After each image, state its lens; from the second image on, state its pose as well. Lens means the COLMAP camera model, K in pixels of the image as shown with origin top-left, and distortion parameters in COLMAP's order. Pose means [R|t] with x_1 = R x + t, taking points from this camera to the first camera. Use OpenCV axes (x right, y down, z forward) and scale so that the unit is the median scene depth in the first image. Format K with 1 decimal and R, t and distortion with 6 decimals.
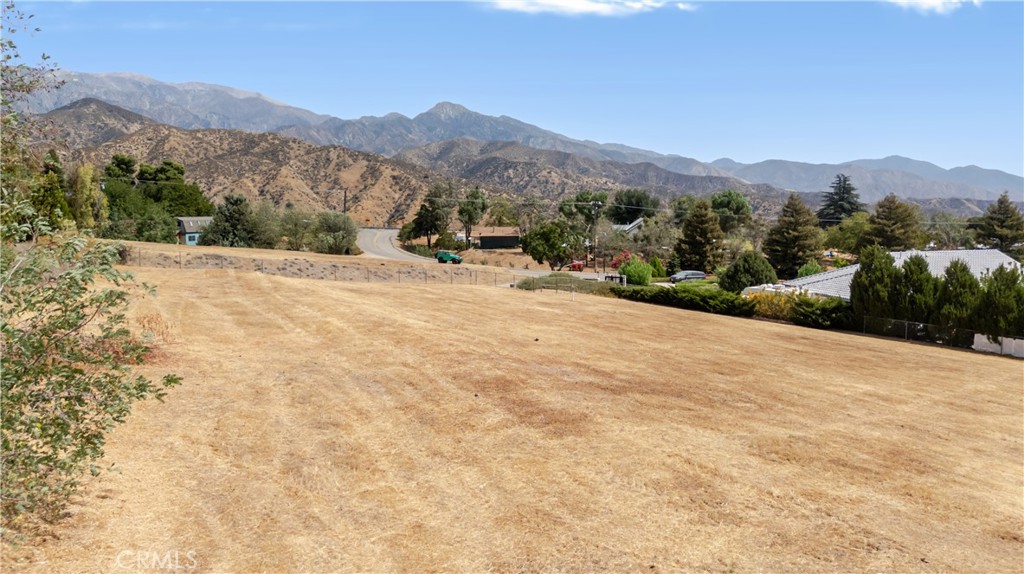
lens RADIAL K [[763.2, 0, 515.7], [0, 763.2, 287.2], [0, 0, 1]] dist [0.077081, -0.075882]
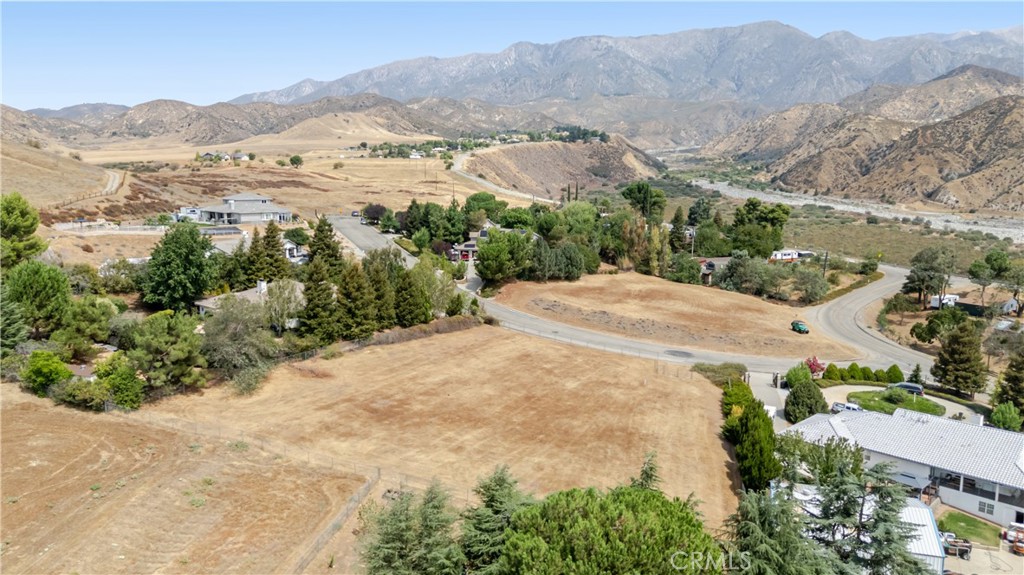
lens RADIAL K [[746.8, 0, 513.2], [0, 746.8, 290.8], [0, 0, 1]] dist [0.074898, -0.072306]
pose [[0.512169, 0.140542, -0.847308, 0.540101], [-0.093317, 0.989787, 0.107767, -0.138924], [0.853800, 0.023873, 0.520053, -0.073173]]
